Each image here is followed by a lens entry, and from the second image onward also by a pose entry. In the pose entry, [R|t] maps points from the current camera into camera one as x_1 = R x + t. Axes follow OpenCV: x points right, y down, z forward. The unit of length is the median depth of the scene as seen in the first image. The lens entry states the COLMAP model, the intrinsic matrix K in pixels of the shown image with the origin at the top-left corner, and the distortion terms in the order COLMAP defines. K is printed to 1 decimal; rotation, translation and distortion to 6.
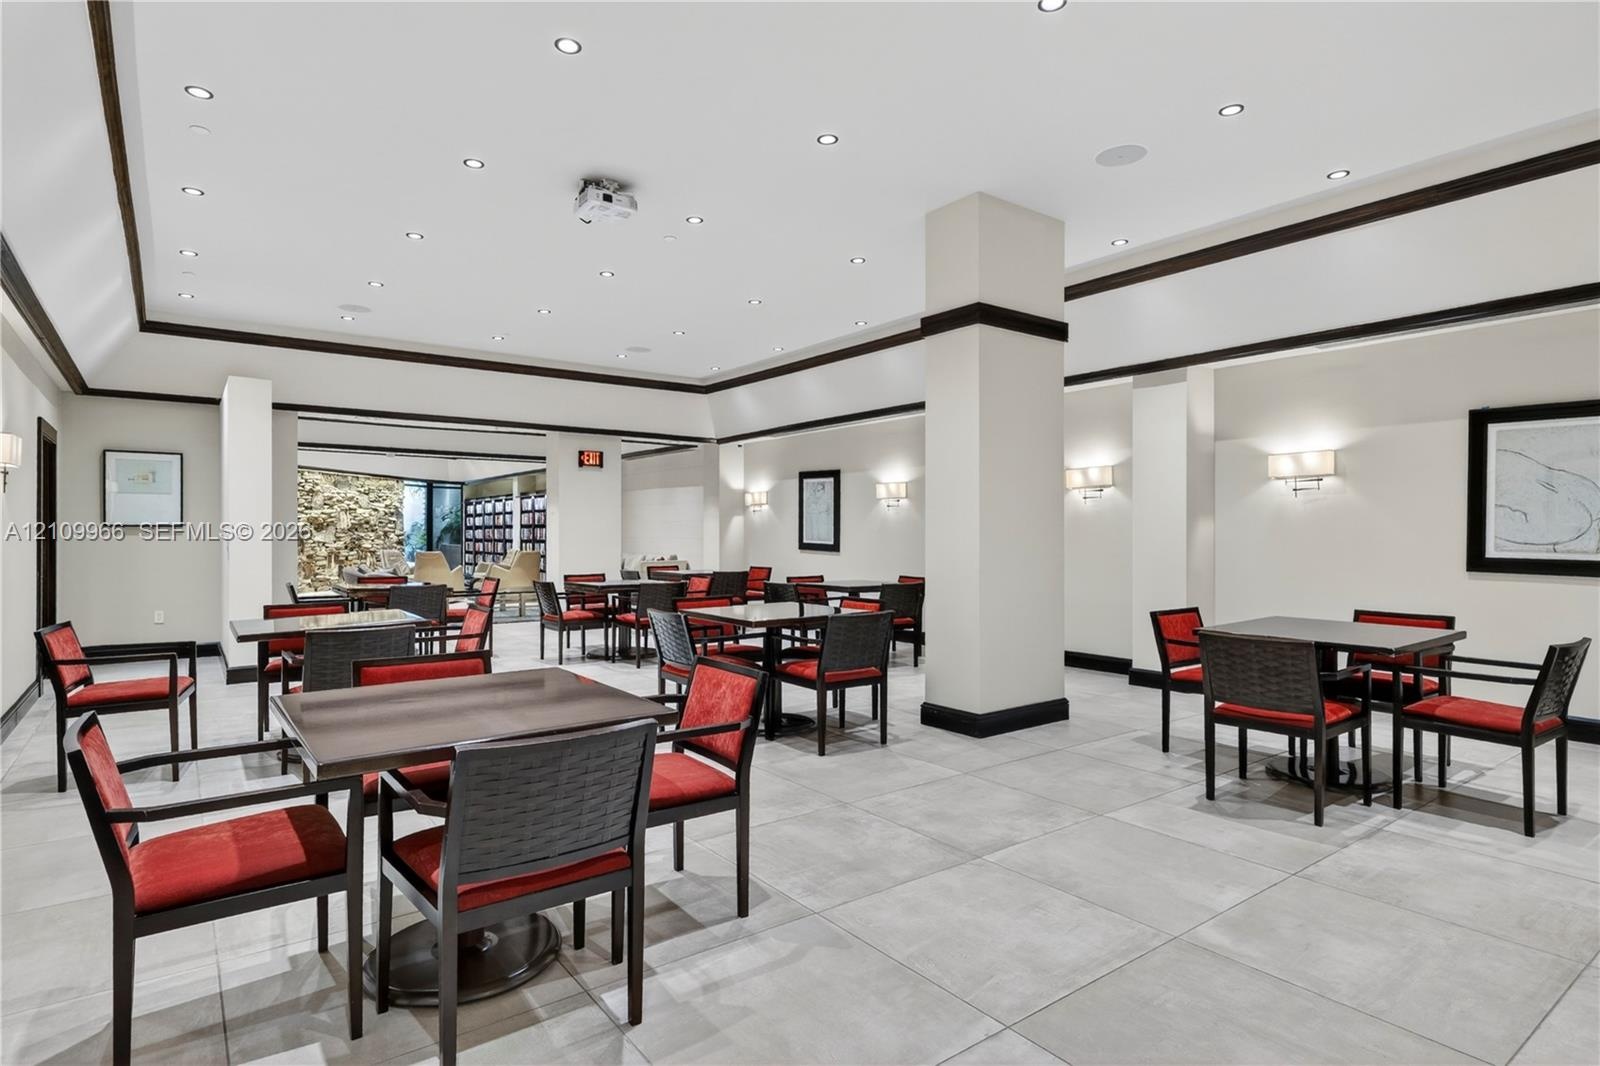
lens RADIAL K [[834.6, 0, 791.0], [0, 834.6, 530.4], [0, 0, 1]] dist [-0.004040, -0.001275]
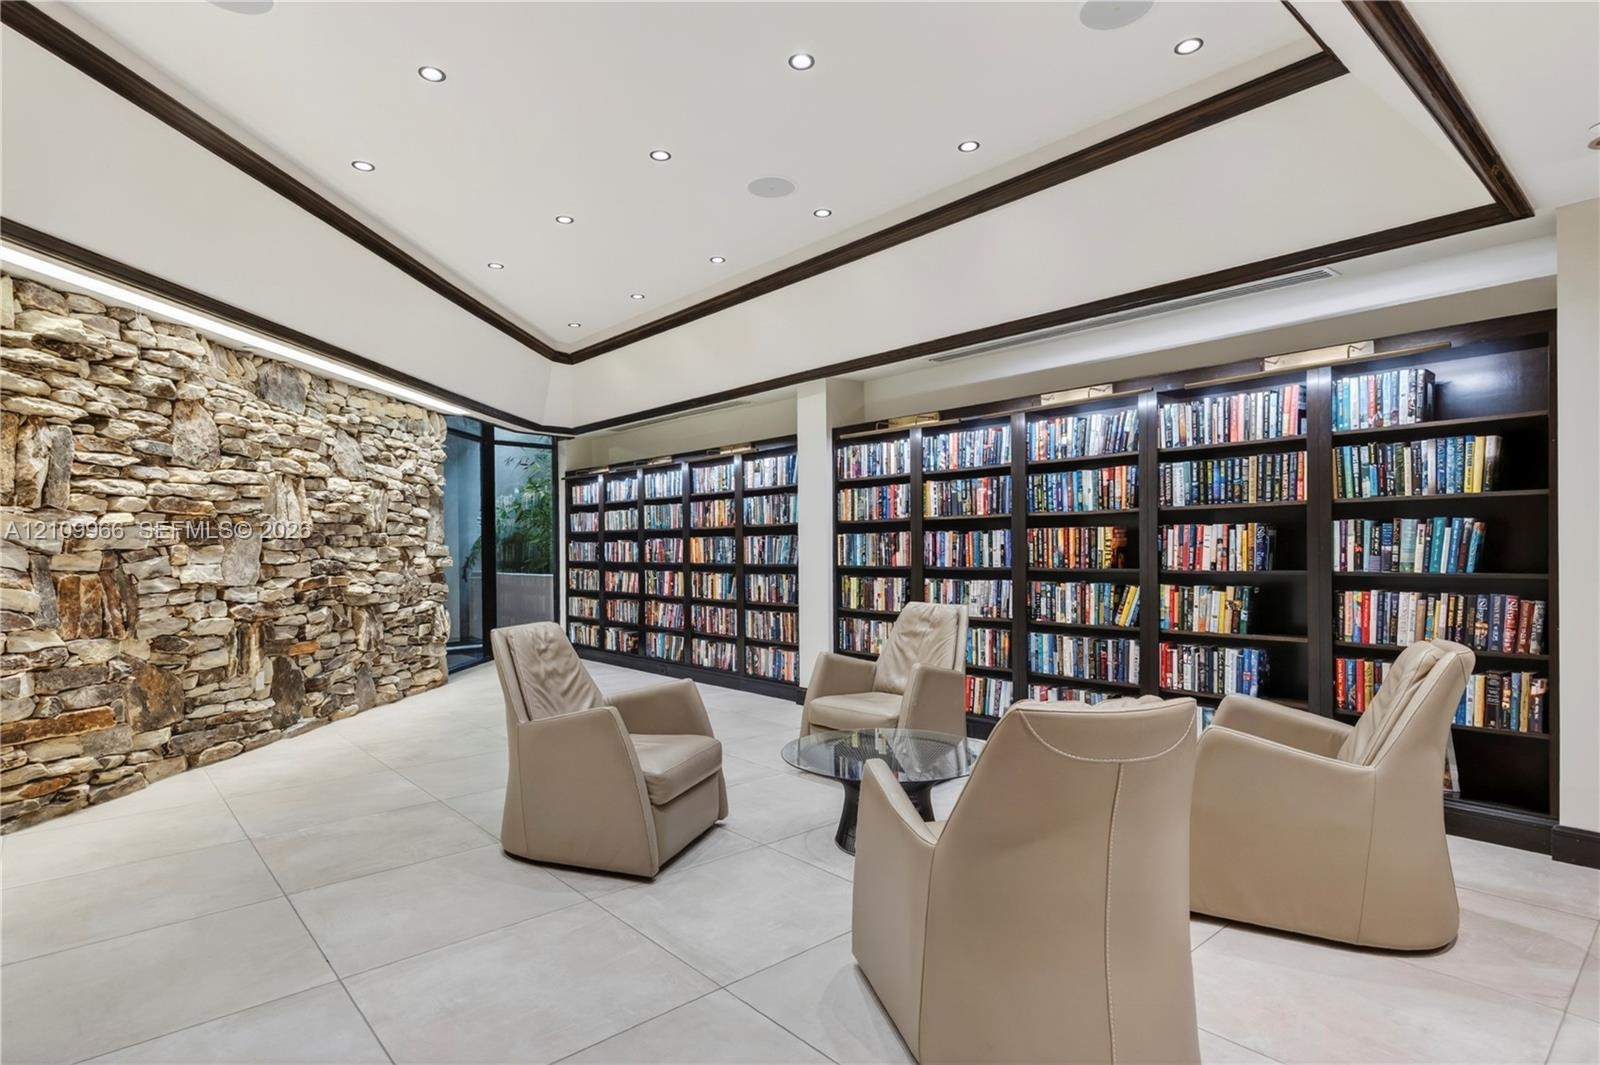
lens RADIAL K [[834.6, 0, 796.8], [0, 834.6, 555.0], [0, 0, 1]] dist [-0.004040, -0.001275]
pose [[0.996836, -0.008730, 0.079003, -0.362722], [0.007668, 0.999876, 0.013741, 0.001298], [-0.079113, -0.013092, 0.996780, 0.657900]]
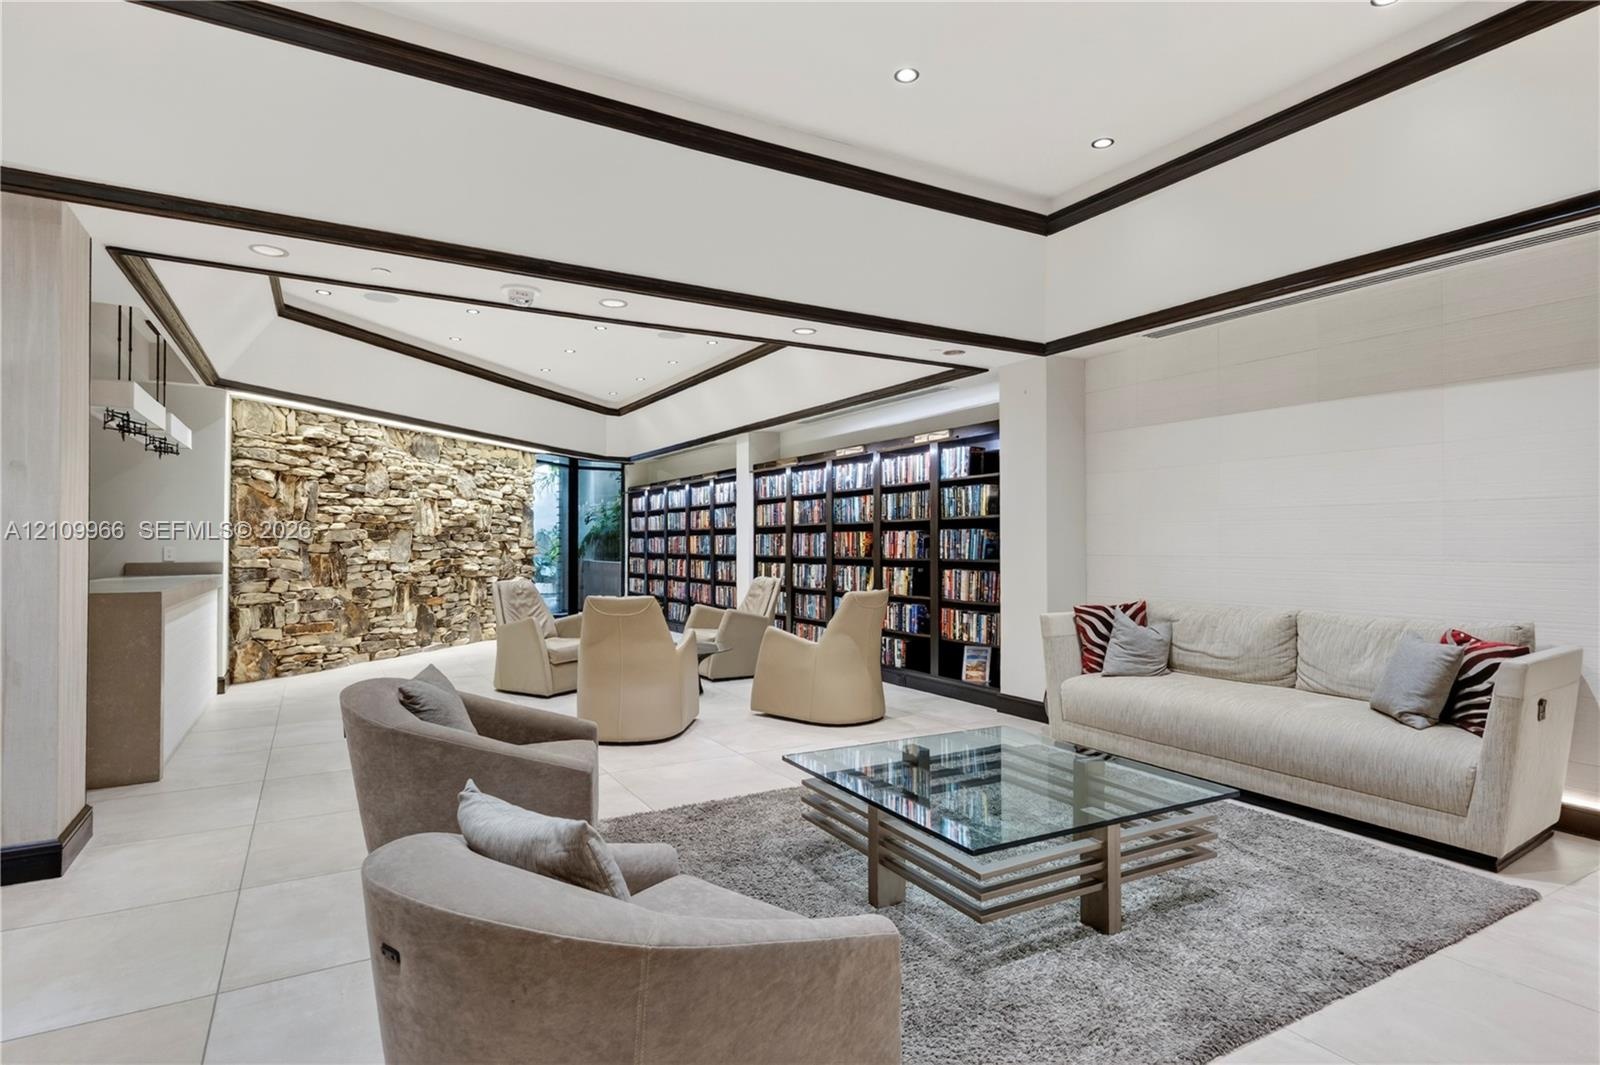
lens RADIAL K [[834.6, 0, 790.1], [0, 834.6, 533.1], [0, 0, 1]] dist [-0.004040, -0.001275]
pose [[0.992638, -0.003014, -0.121078, -0.238411], [0.002085, 0.999967, -0.007796, 0.000843], [0.121098, 0.007487, 0.992612, 0.489695]]
